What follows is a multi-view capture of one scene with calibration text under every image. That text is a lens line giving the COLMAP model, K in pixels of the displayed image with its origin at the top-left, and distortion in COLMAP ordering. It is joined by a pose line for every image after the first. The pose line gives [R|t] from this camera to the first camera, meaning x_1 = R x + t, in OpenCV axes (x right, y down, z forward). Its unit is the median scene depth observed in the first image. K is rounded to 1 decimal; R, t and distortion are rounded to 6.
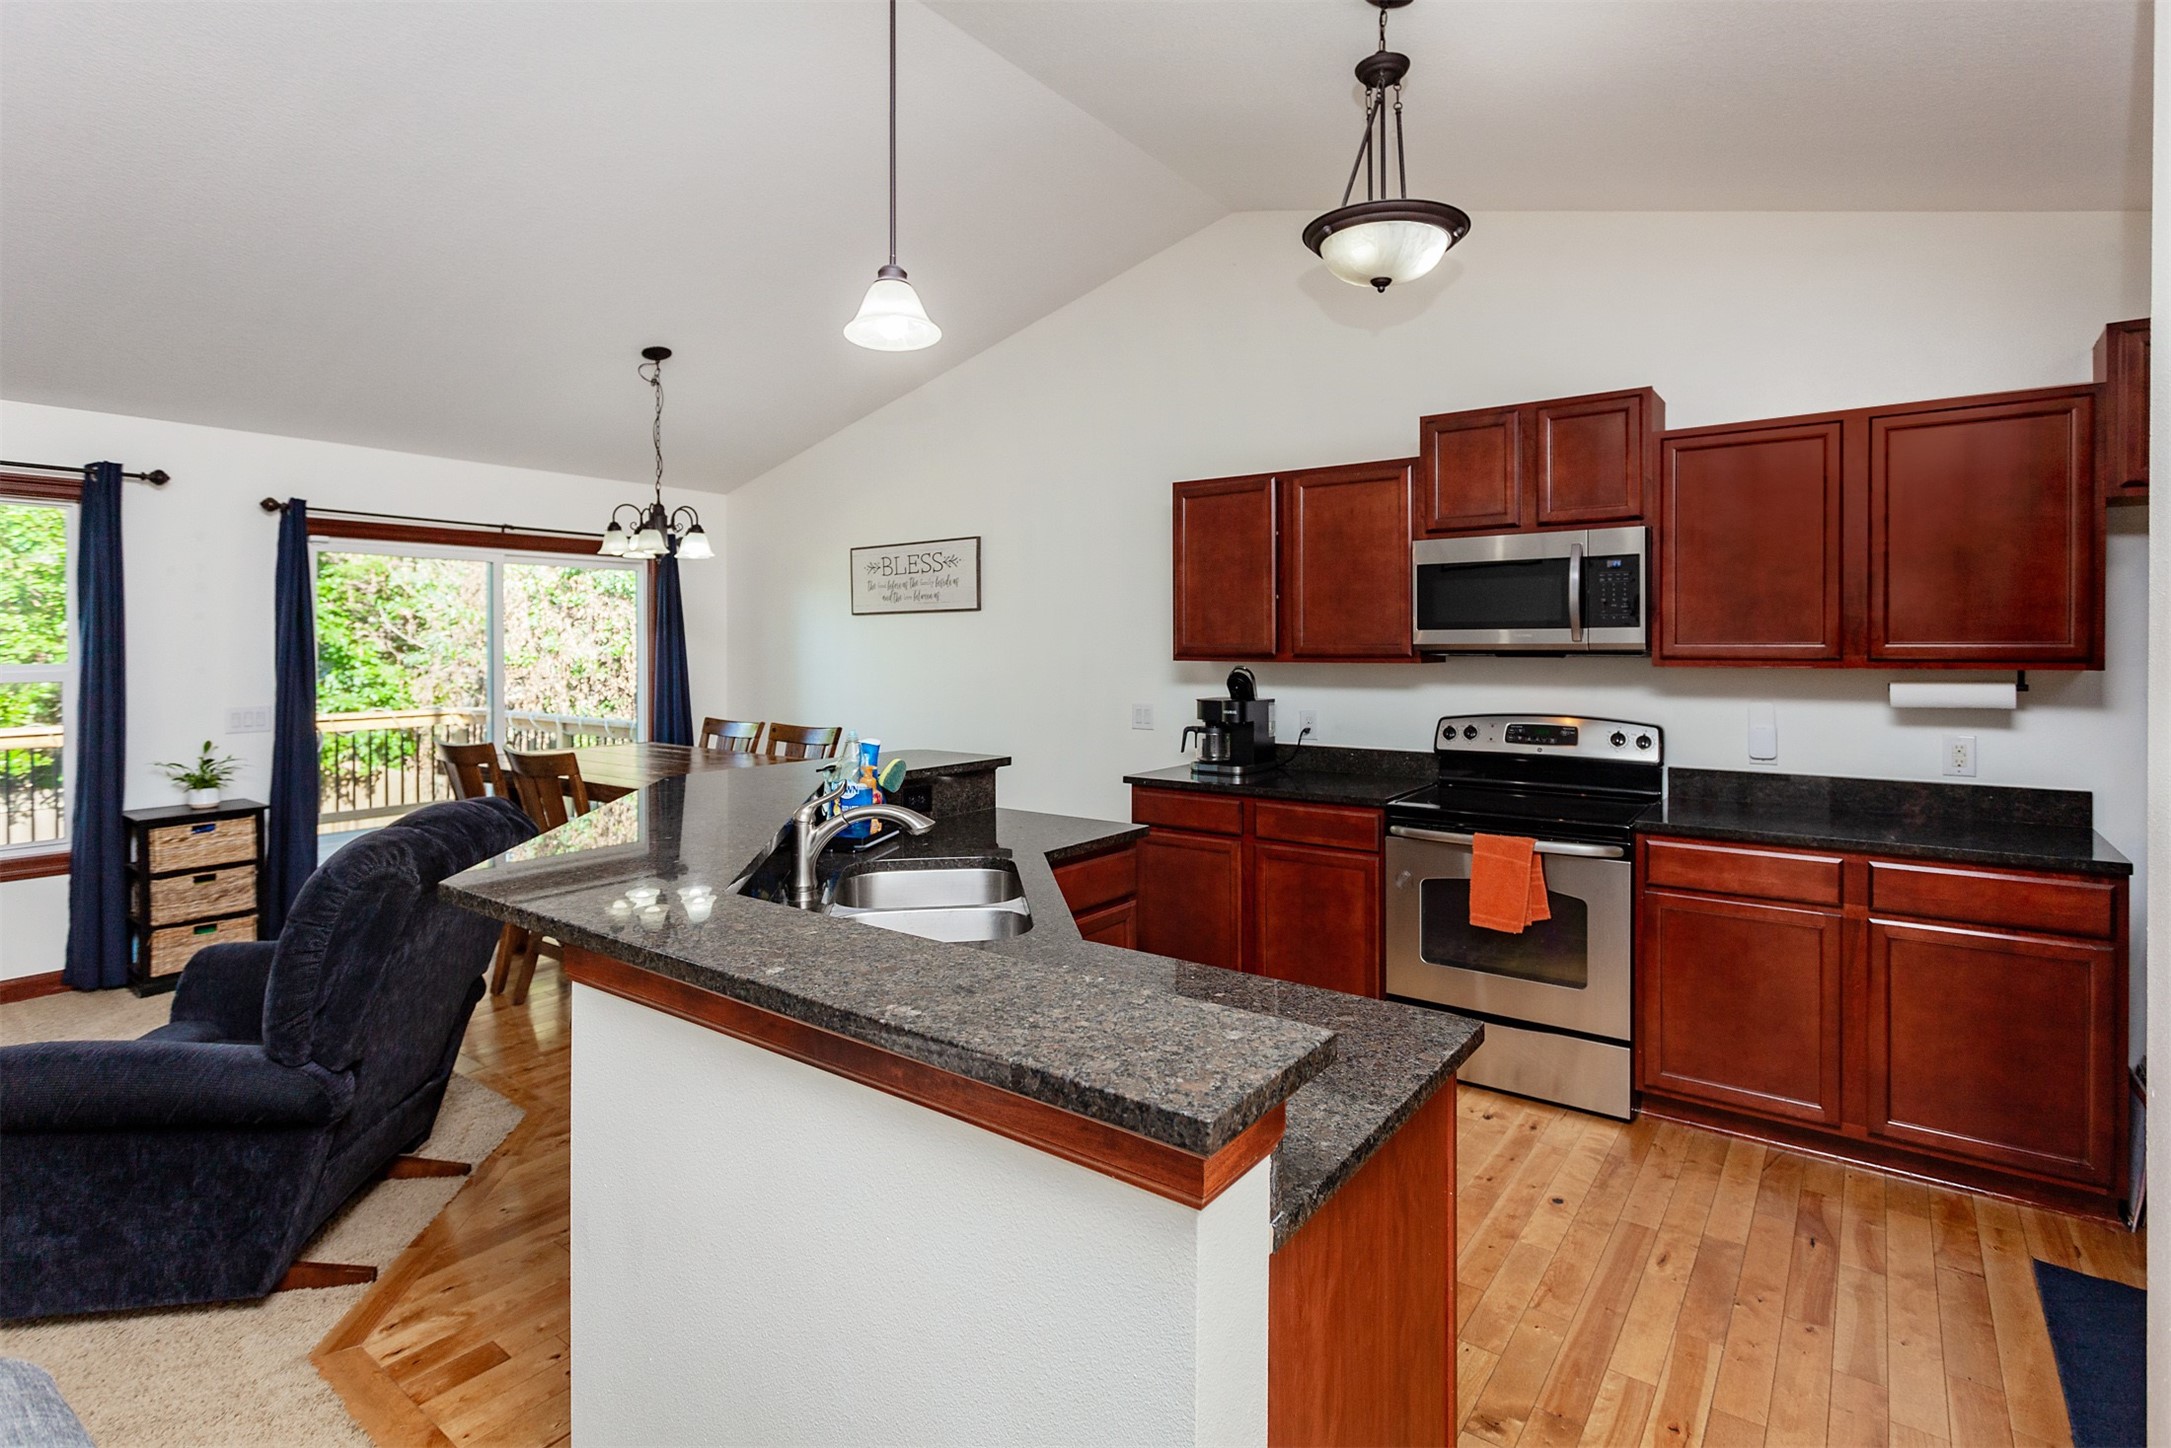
lens RADIAL K [[1064.5, 0, 1074.3], [0, 1064.5, 653.1], [0, 0, 1]] dist [-0.001115, -0.000136]
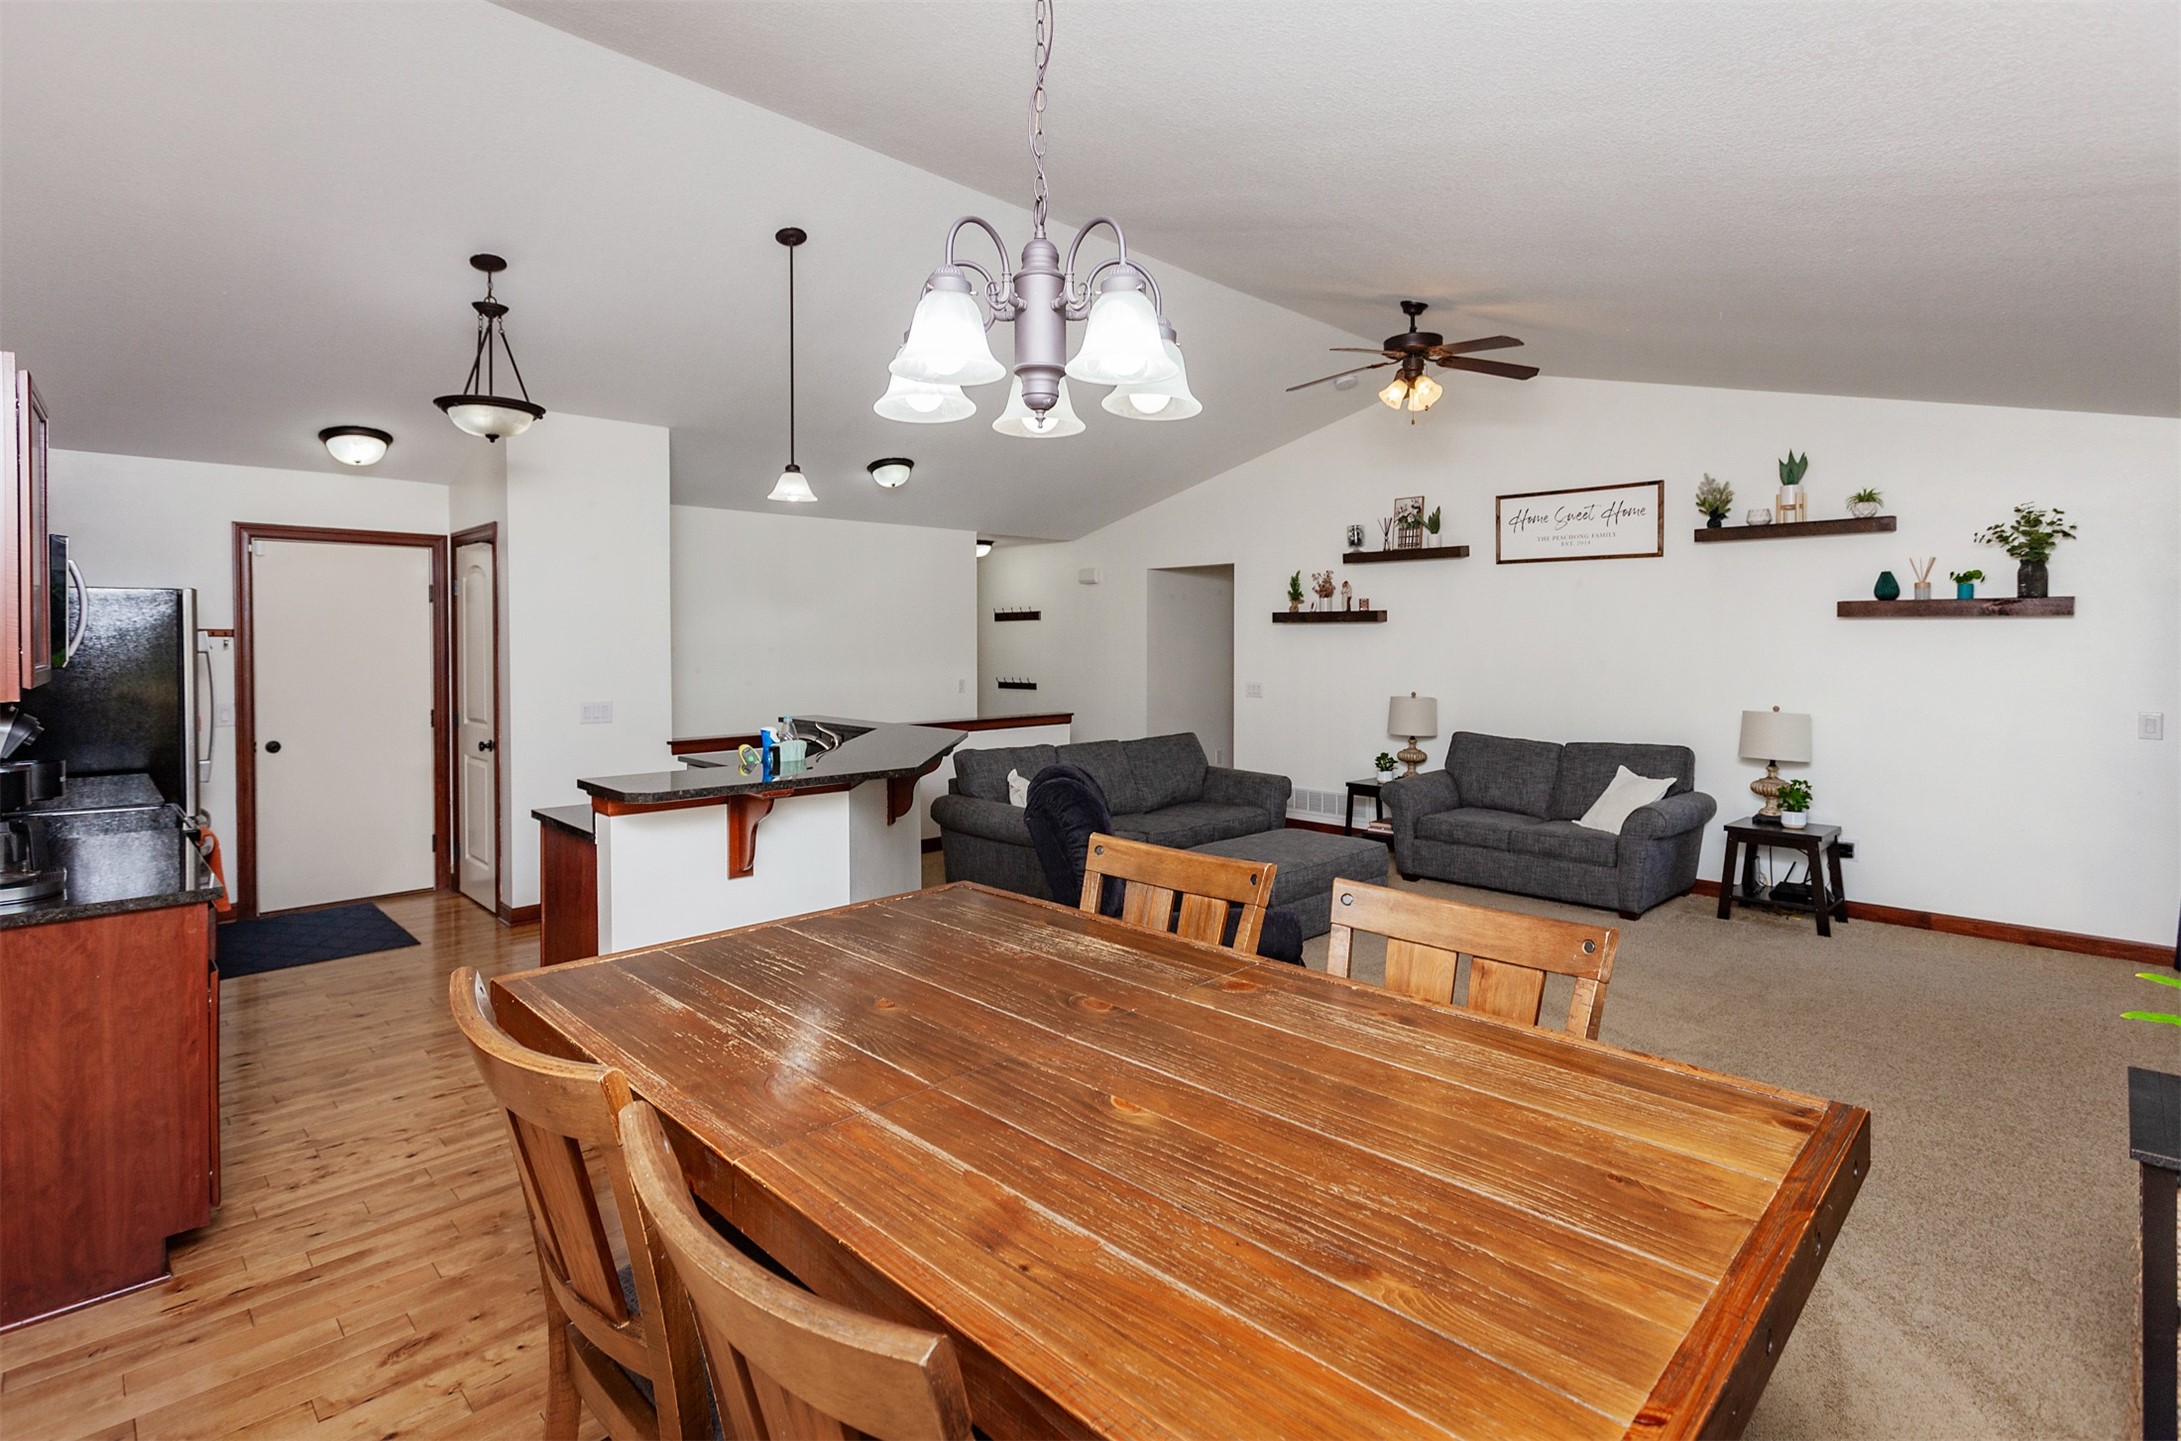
lens RADIAL K [[1041.2, 0, 1068.2], [0, 1041.2, 645.3], [0, 0, 1]] dist [-0.000443, -0.001310]
pose [[-0.986850, 0.001147, 0.161634, -0.559261], [0.003327, 0.999907, 0.013217, -0.027673], [-0.161604, 0.013581, -0.986762, 1.599233]]
